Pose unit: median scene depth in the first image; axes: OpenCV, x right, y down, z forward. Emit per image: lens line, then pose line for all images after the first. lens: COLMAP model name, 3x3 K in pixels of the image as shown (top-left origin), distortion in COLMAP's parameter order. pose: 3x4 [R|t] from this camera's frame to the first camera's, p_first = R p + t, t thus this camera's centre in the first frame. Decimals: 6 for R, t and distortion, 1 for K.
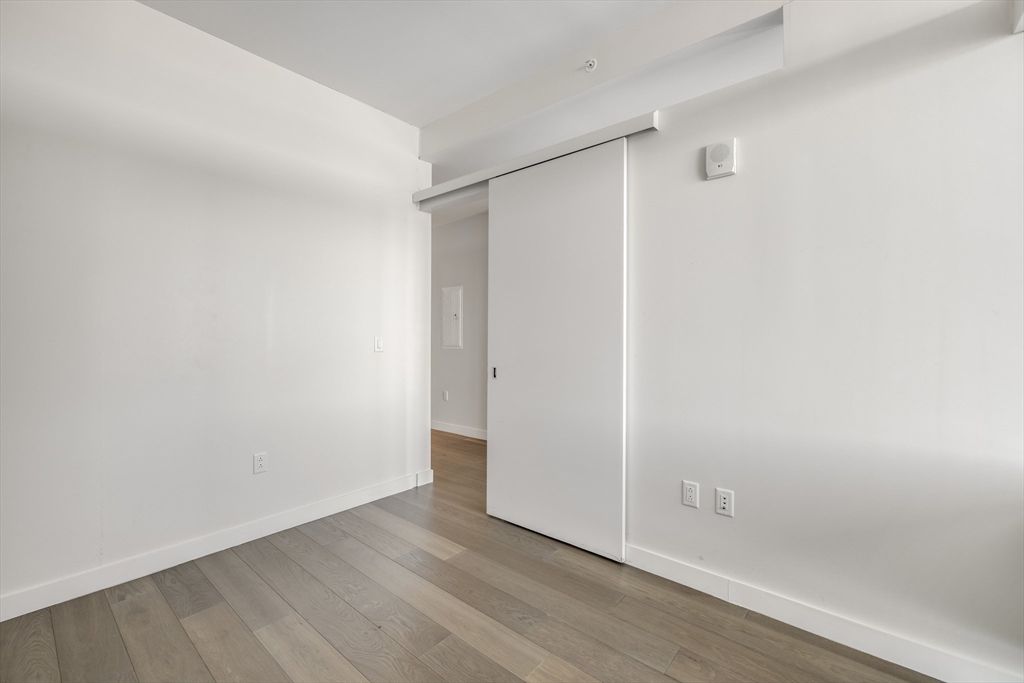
lens RADIAL K [[449.3, 0, 504.8], [0, 449.3, 338.6], [0, 0, 1]] dist [-0.000769, -0.000361]
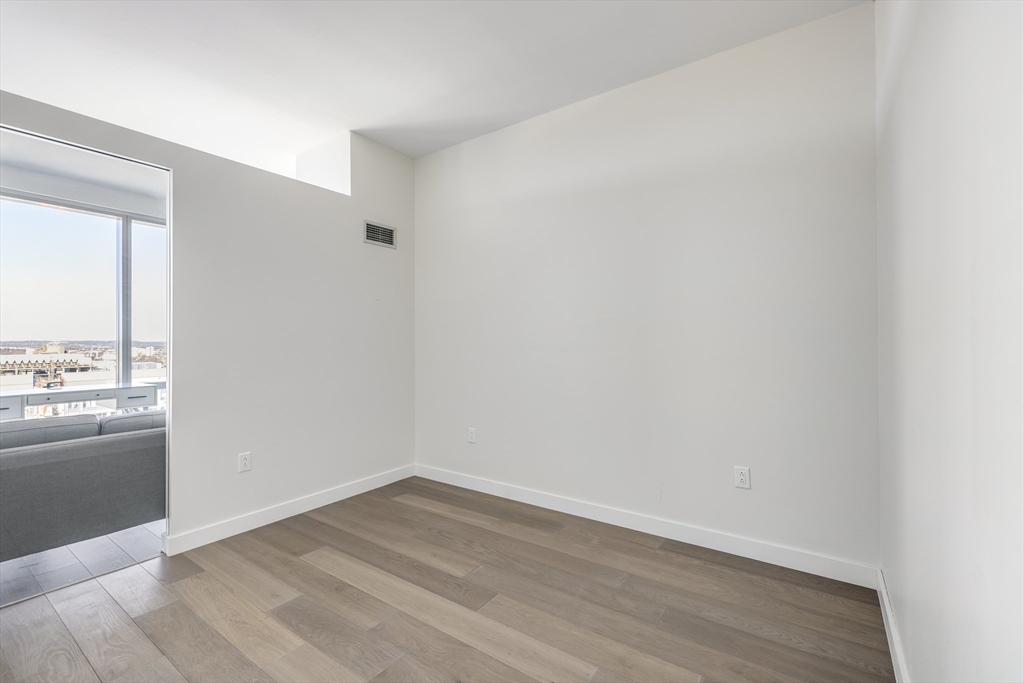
lens RADIAL K [[425.4, 0, 512.0], [0, 425.4, 341.5], [0, 0, 1]] dist [0.000307, 0.000040]
pose [[-0.990568, 0.000876, -0.137017, -0.248072], [0.002366, 0.999940, -0.010715, 0.010992], [0.137000, -0.010939, -0.990511, 1.631389]]
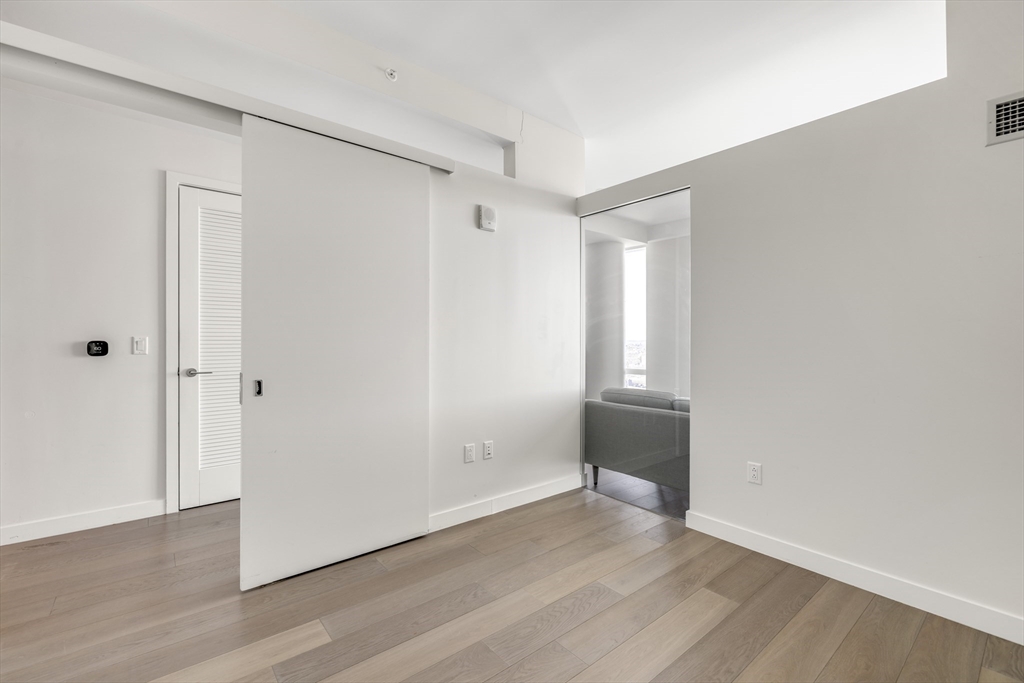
lens RADIAL K [[449.3, 0, 504.8], [0, 449.3, 338.6], [0, 0, 1]] dist [-0.000769, -0.000361]
pose [[0.153769, -0.003859, 0.988099, -0.955757], [-0.004000, 0.999982, 0.004528, -0.010929], [-0.988099, -0.004648, 0.153751, 0.705059]]
